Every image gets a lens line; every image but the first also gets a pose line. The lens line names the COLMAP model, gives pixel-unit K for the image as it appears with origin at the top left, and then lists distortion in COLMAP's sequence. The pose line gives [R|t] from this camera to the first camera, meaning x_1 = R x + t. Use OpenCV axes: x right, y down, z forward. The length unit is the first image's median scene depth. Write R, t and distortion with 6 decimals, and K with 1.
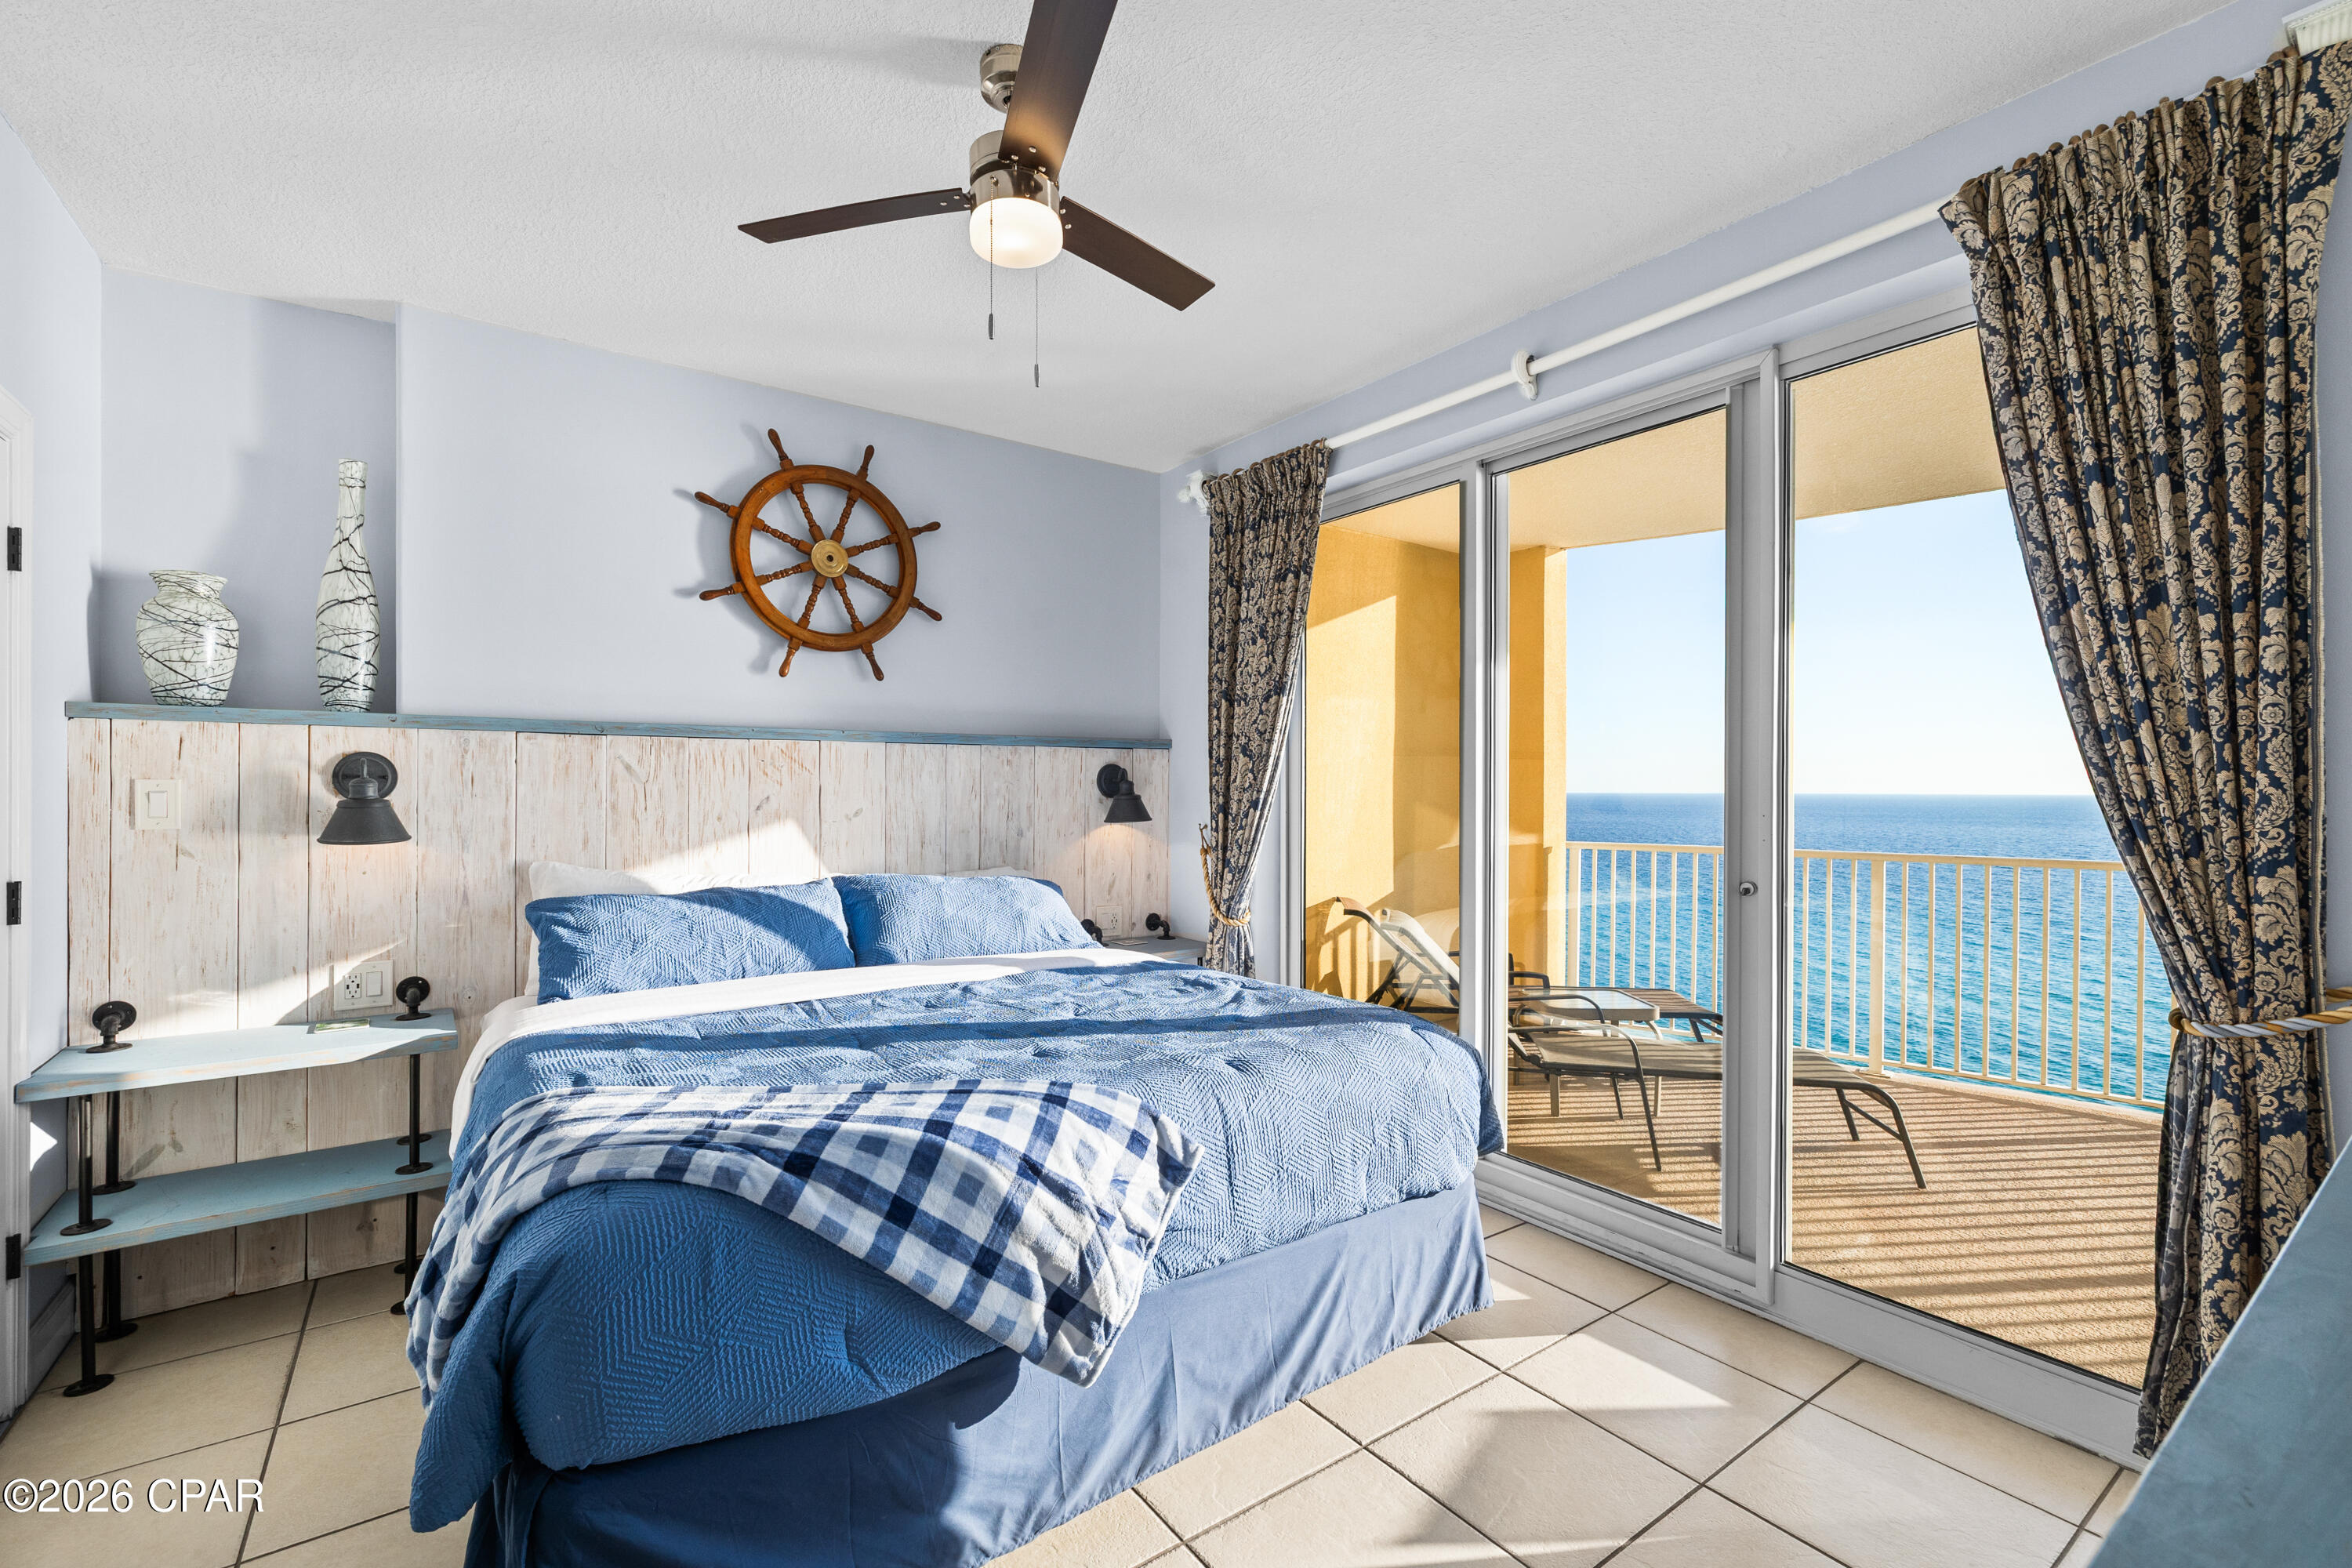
lens RADIAL K [[1001.8, 0, 1172.3], [0, 1001.8, 789.9], [0, 0, 1]] dist [0.004422, -0.000527]
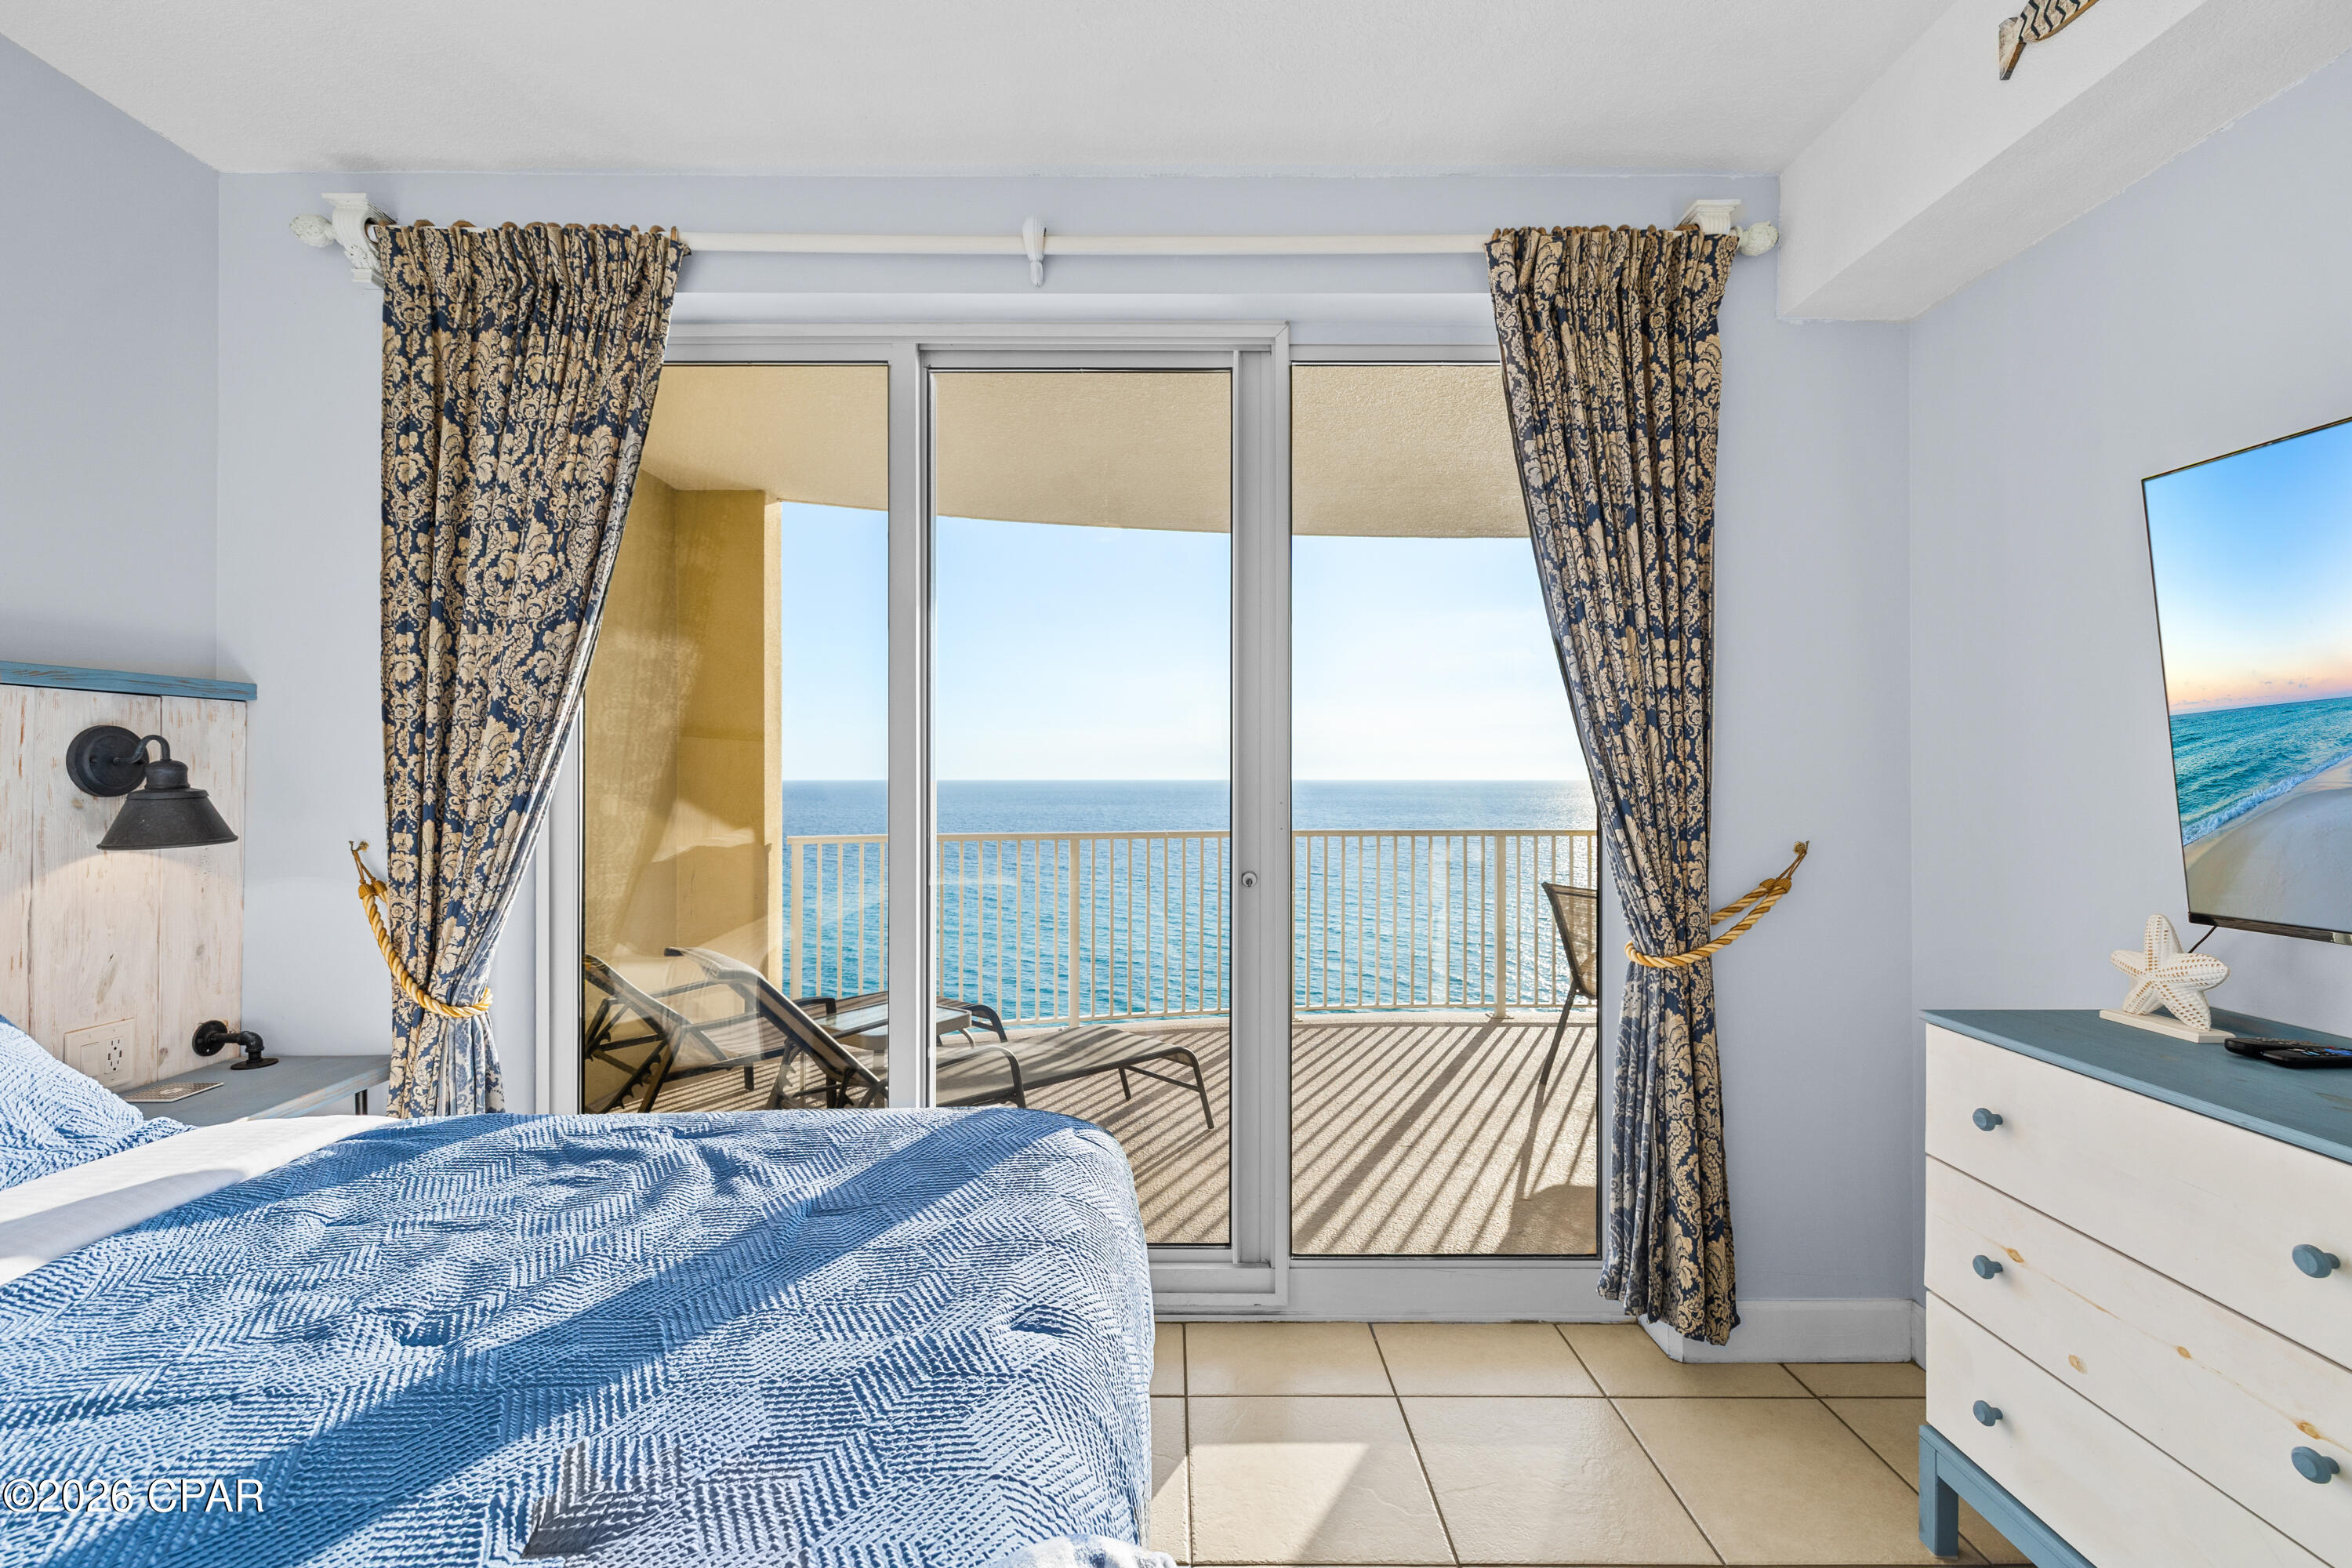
lens RADIAL K [[1001.8, 0, 1184.2], [0, 1001.8, 771.2], [0, 0, 1]] dist [0.004422, -0.000527]
pose [[0.583071, 0.000660, 0.812421, -0.265053], [0.003266, 0.999990, -0.003156, -0.002125], [-0.812415, 0.004493, 0.583063, 0.539992]]
